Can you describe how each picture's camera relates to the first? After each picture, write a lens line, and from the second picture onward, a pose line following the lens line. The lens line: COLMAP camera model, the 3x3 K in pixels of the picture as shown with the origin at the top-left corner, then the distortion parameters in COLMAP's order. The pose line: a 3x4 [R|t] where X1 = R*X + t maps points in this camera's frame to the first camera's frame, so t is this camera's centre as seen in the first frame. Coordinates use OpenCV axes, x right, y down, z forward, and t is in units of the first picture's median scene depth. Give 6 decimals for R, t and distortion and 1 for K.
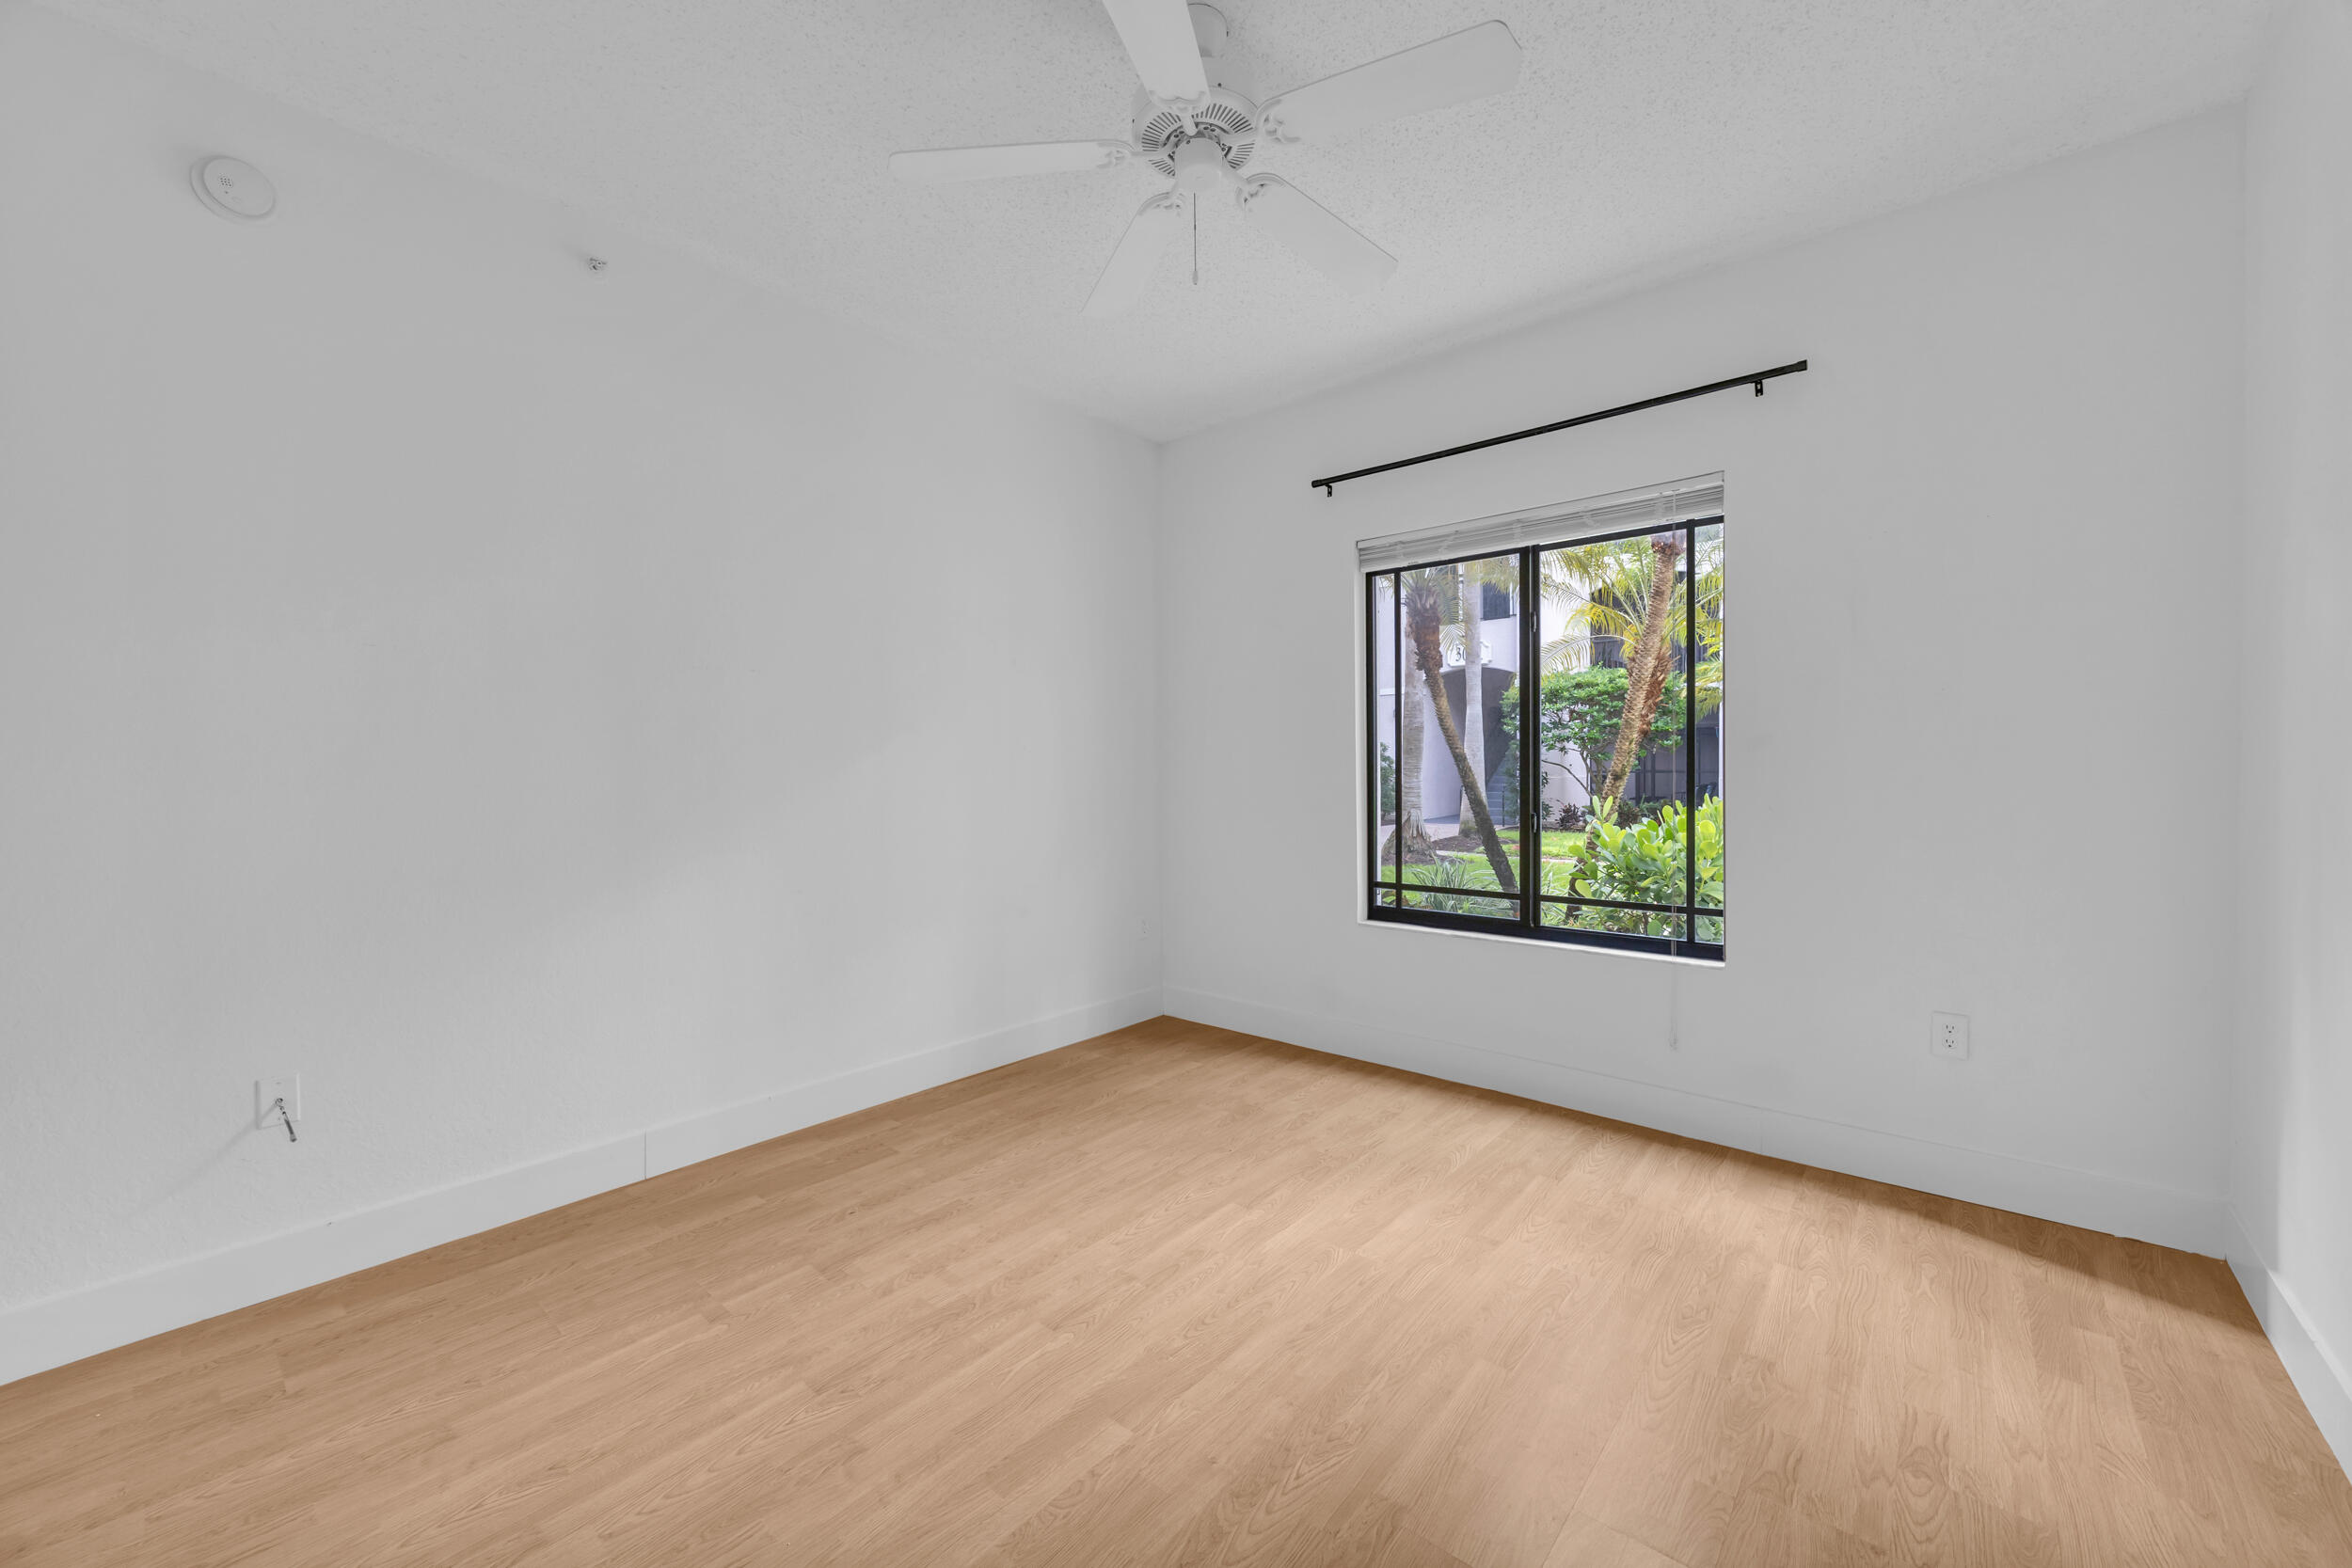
lens RADIAL K [[904.9, 0, 1152.2], [0, 904.9, 780.2], [0, 0, 1]] dist [0.000283, -0.001068]
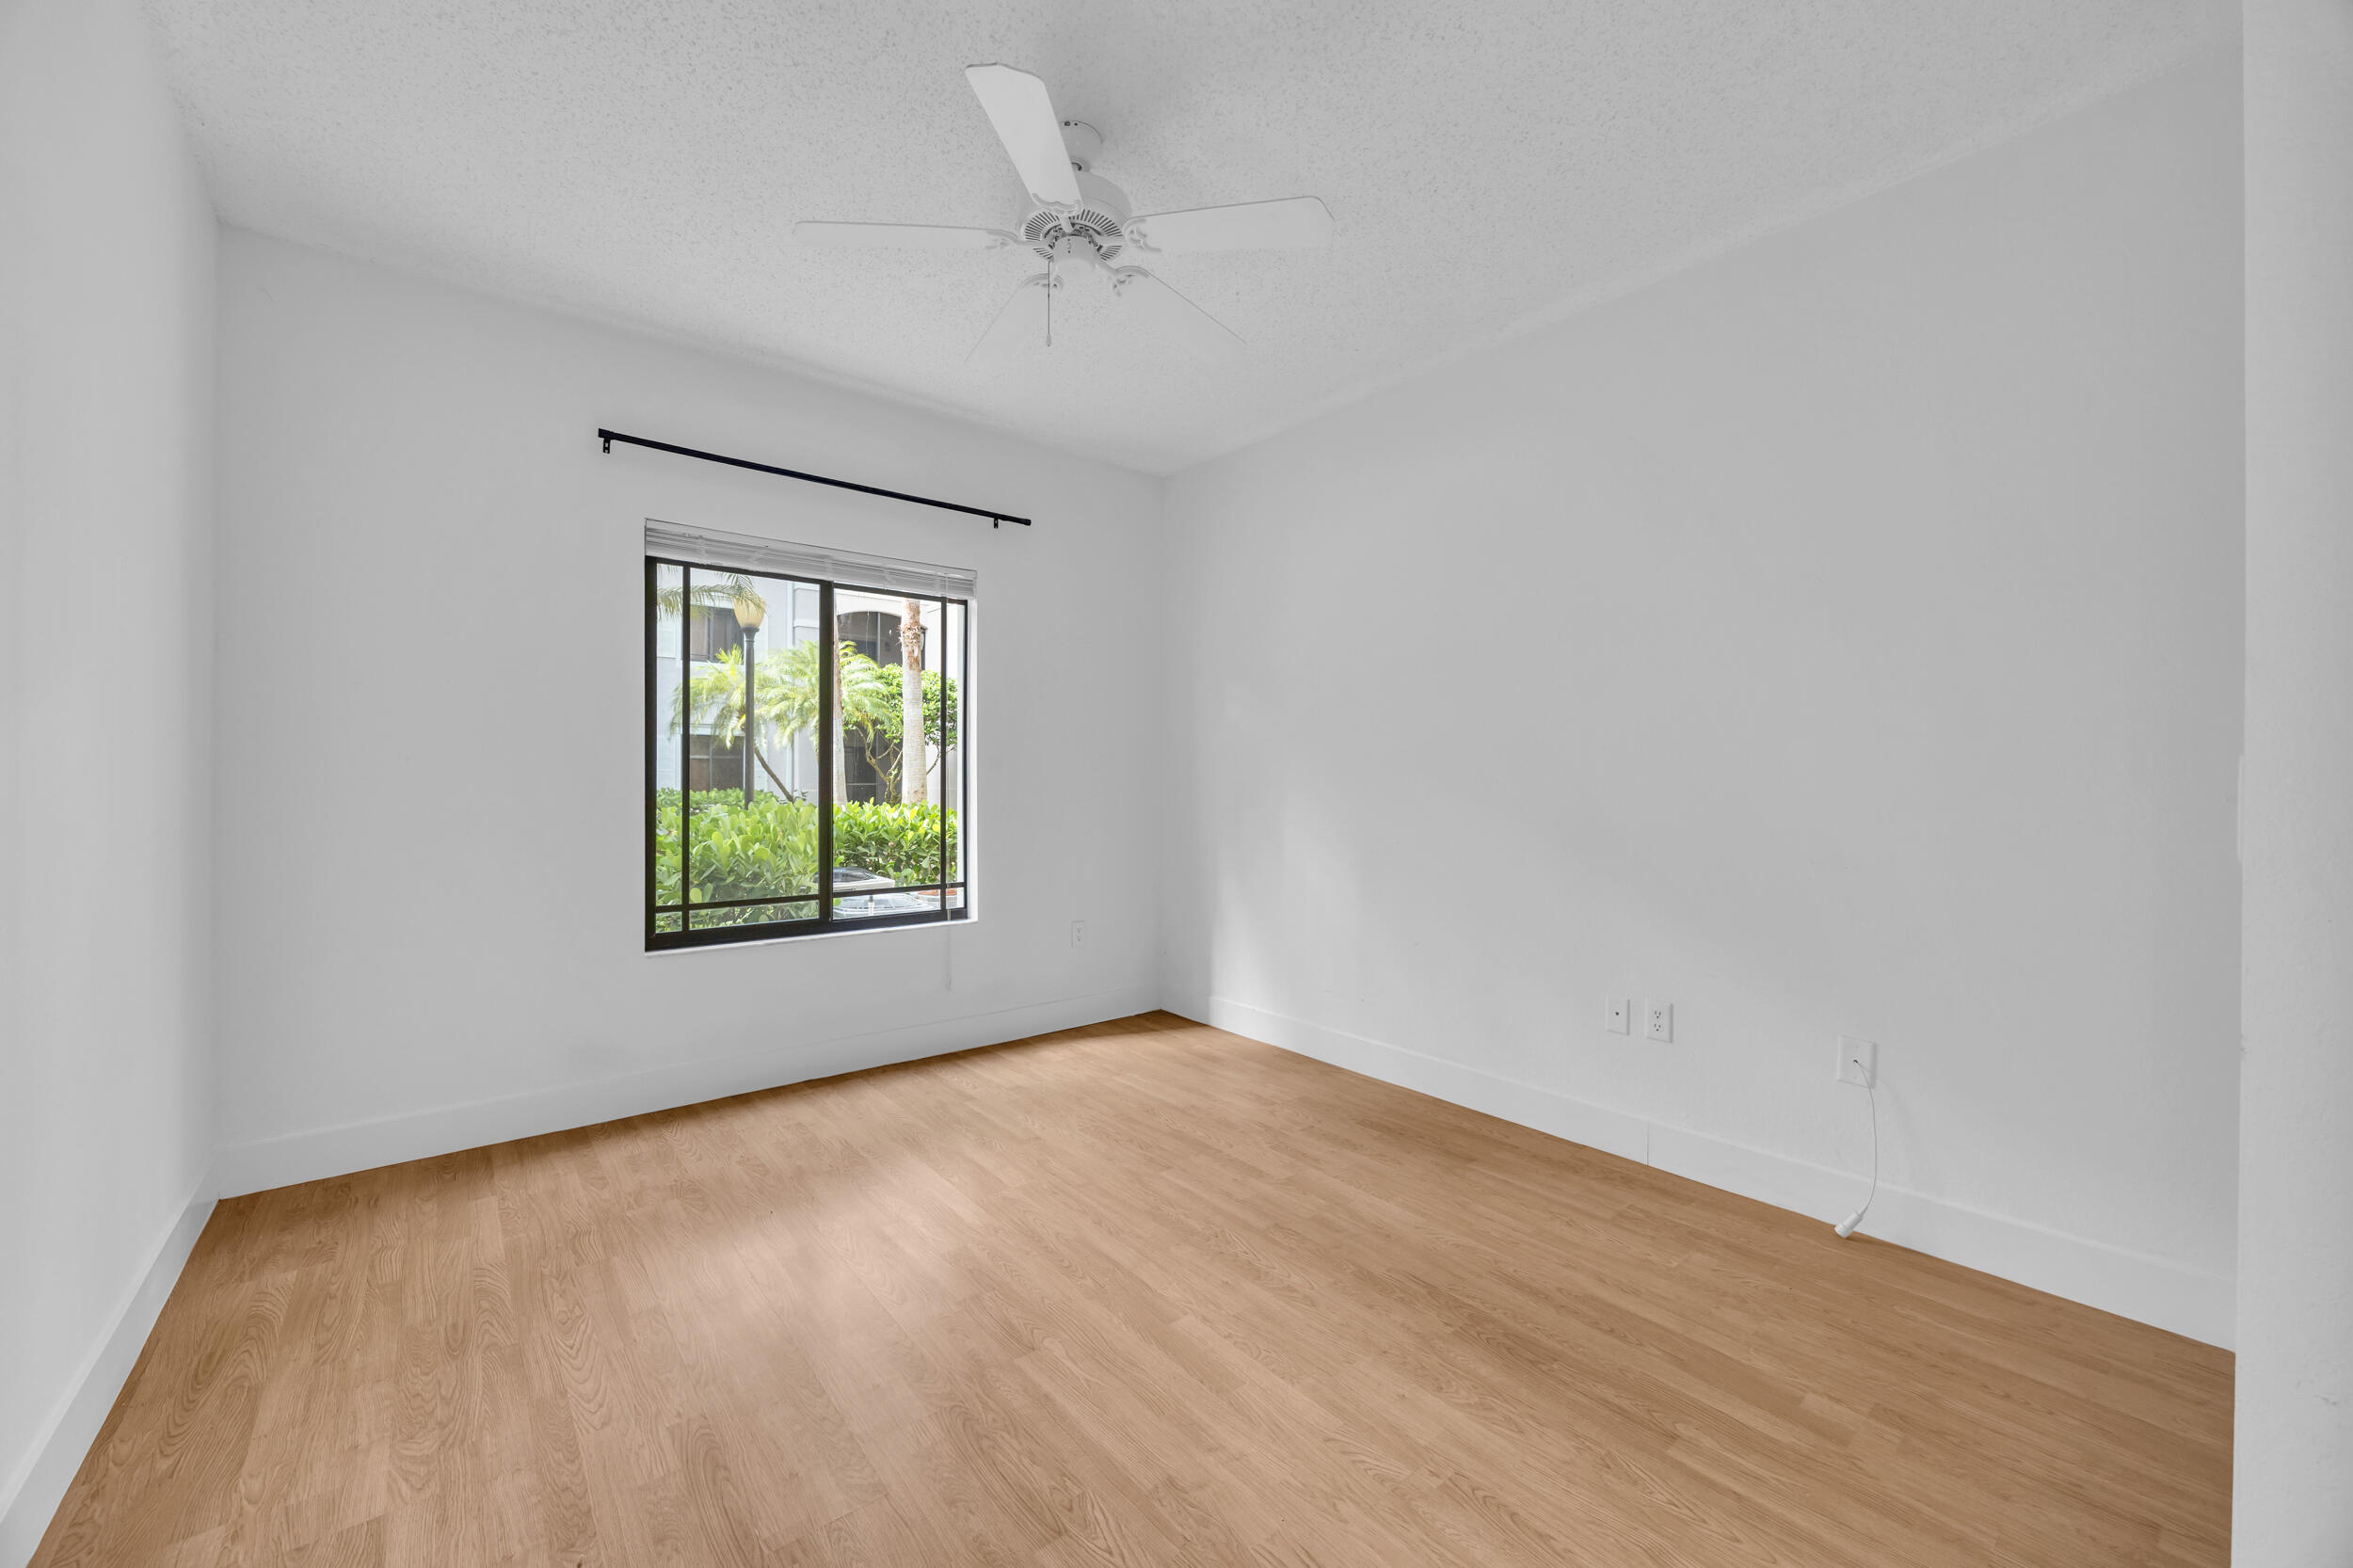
lens RADIAL K [[905.4, 0, 1173.3], [0, 905.4, 777.6], [0, 0, 1]] dist [0.000283, -0.001068]
pose [[0.163625, 0.008563, 0.986485, -0.779925], [0.009965, 0.999897, -0.010332, 0.000376], [-0.986472, 0.011521, 0.163523, 0.505694]]
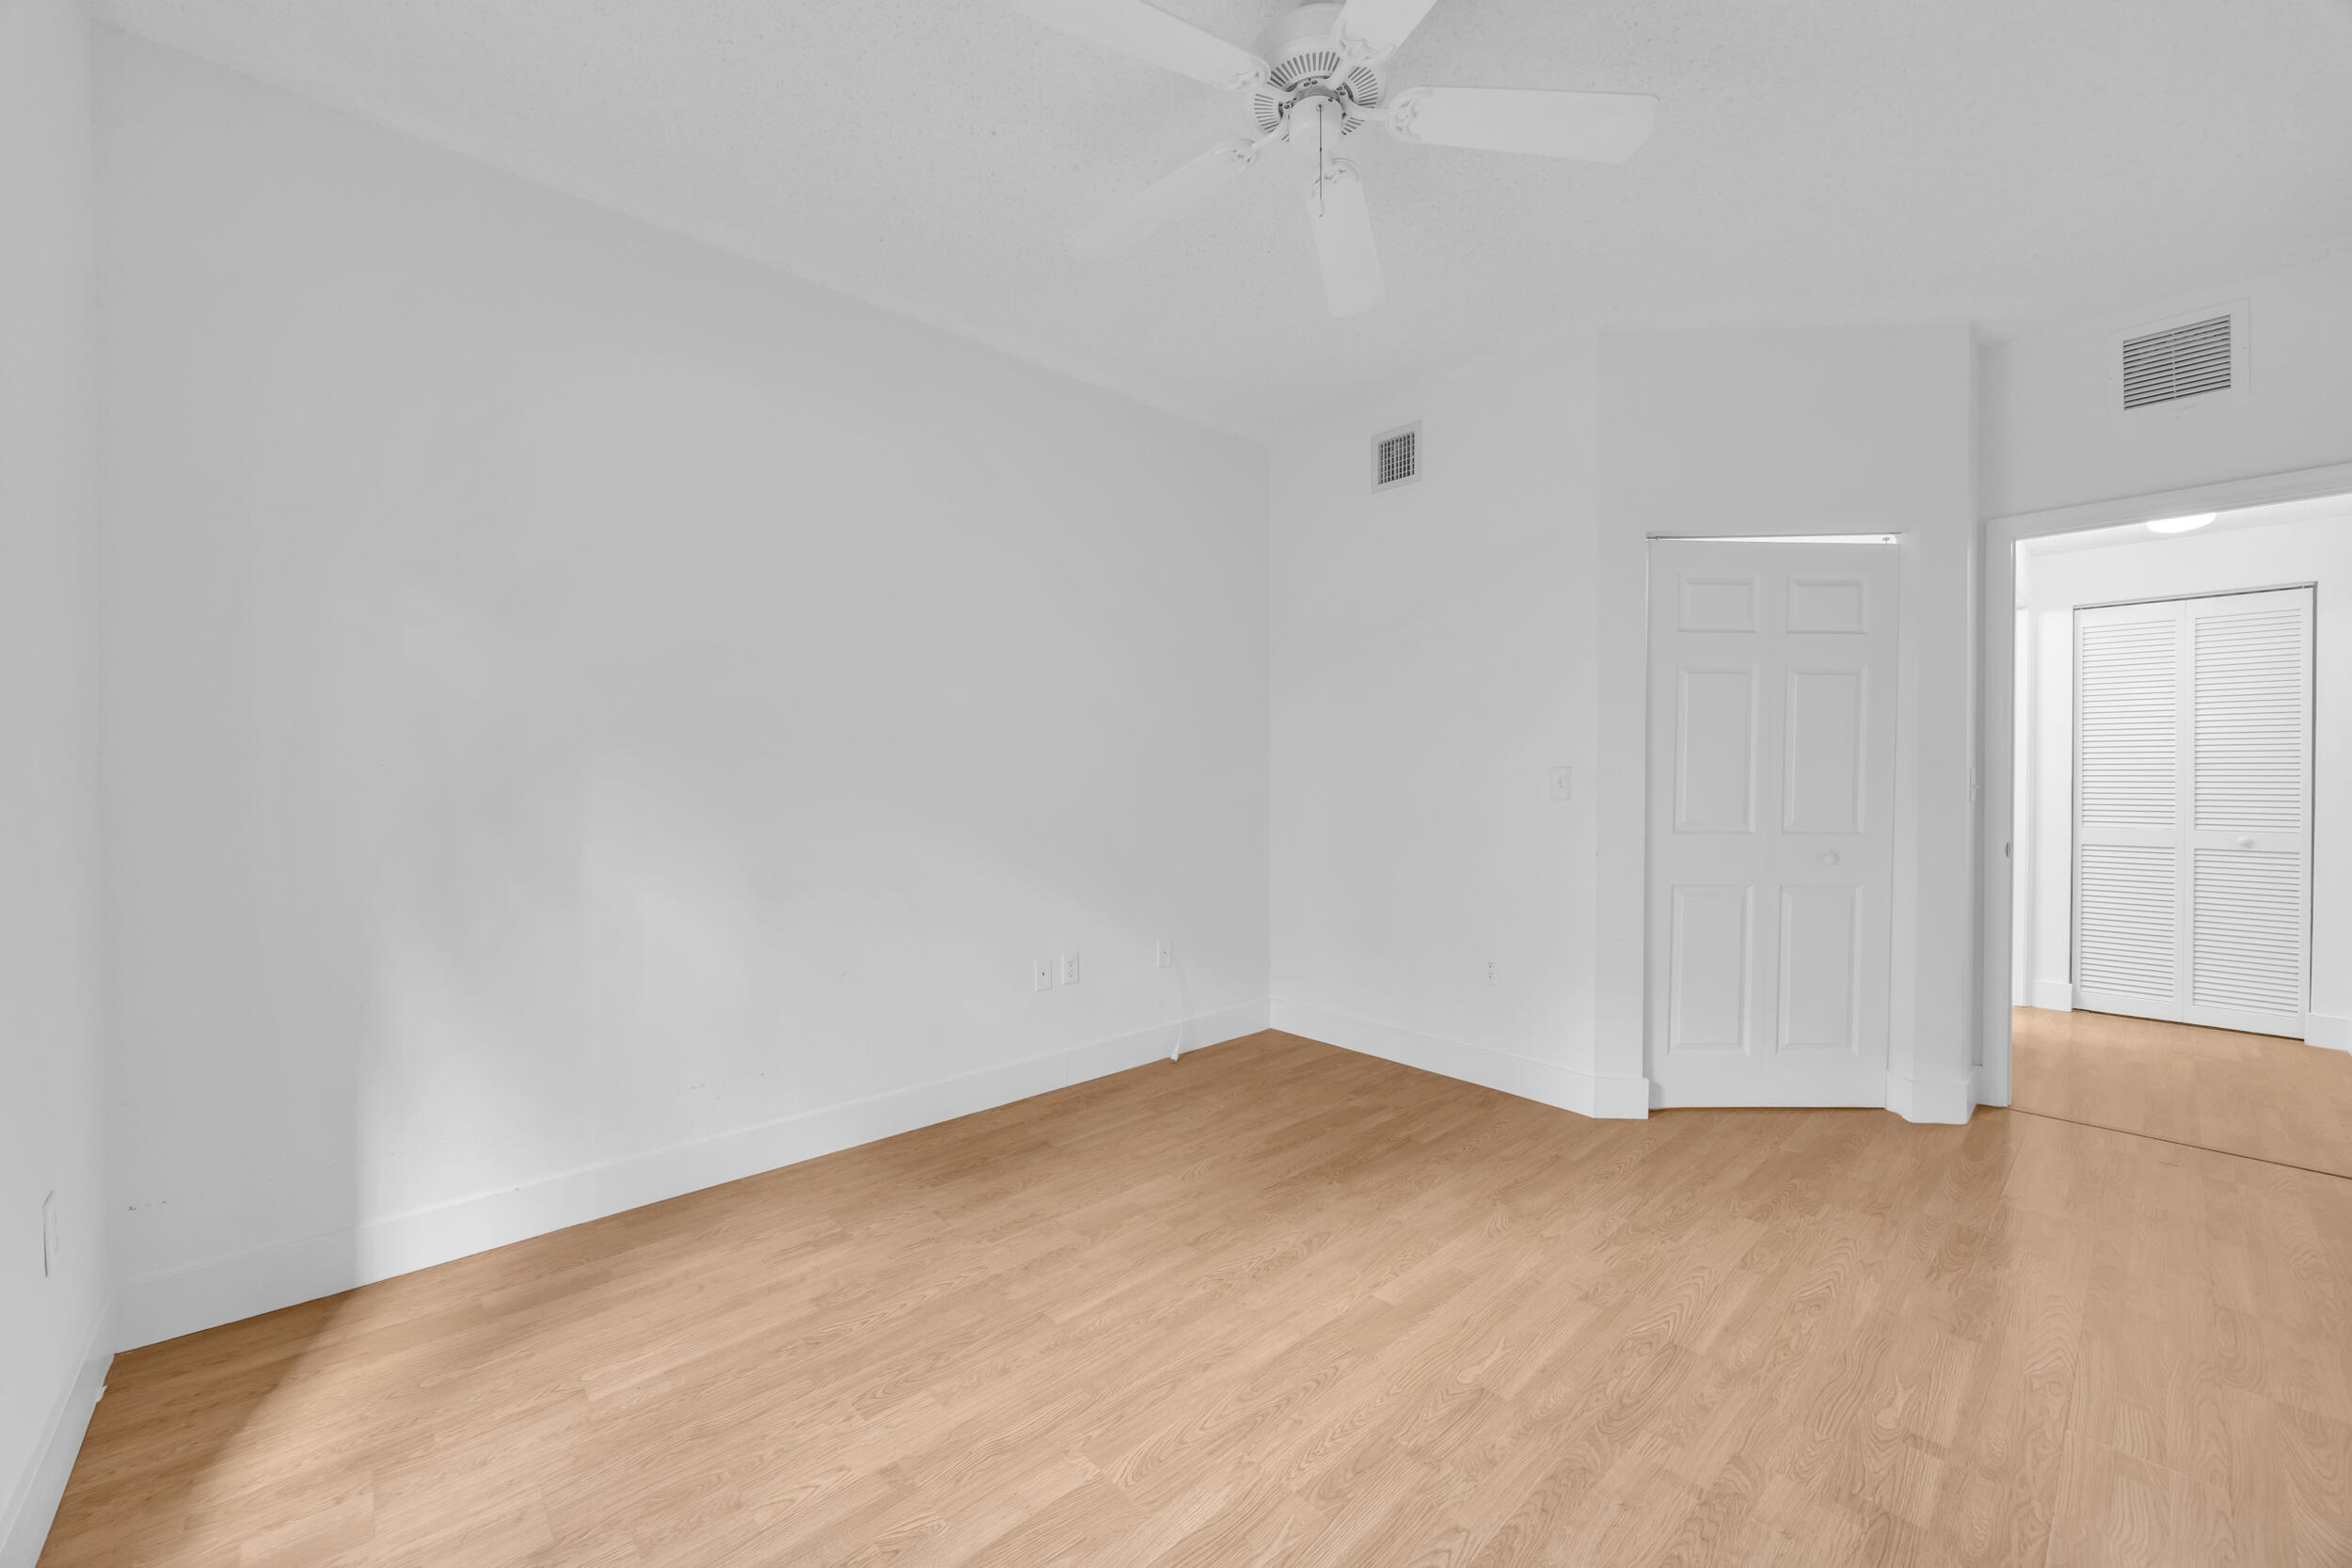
lens RADIAL K [[904.9, 0, 1156.7], [0, 904.9, 785.9], [0, 0, 1]] dist [0.000283, -0.001068]
pose [[-0.993702, 0.003530, 0.111999, 0.085046], [0.006104, 0.999725, 0.022643, -0.019184], [-0.111888, 0.023184, -0.993450, 1.429316]]
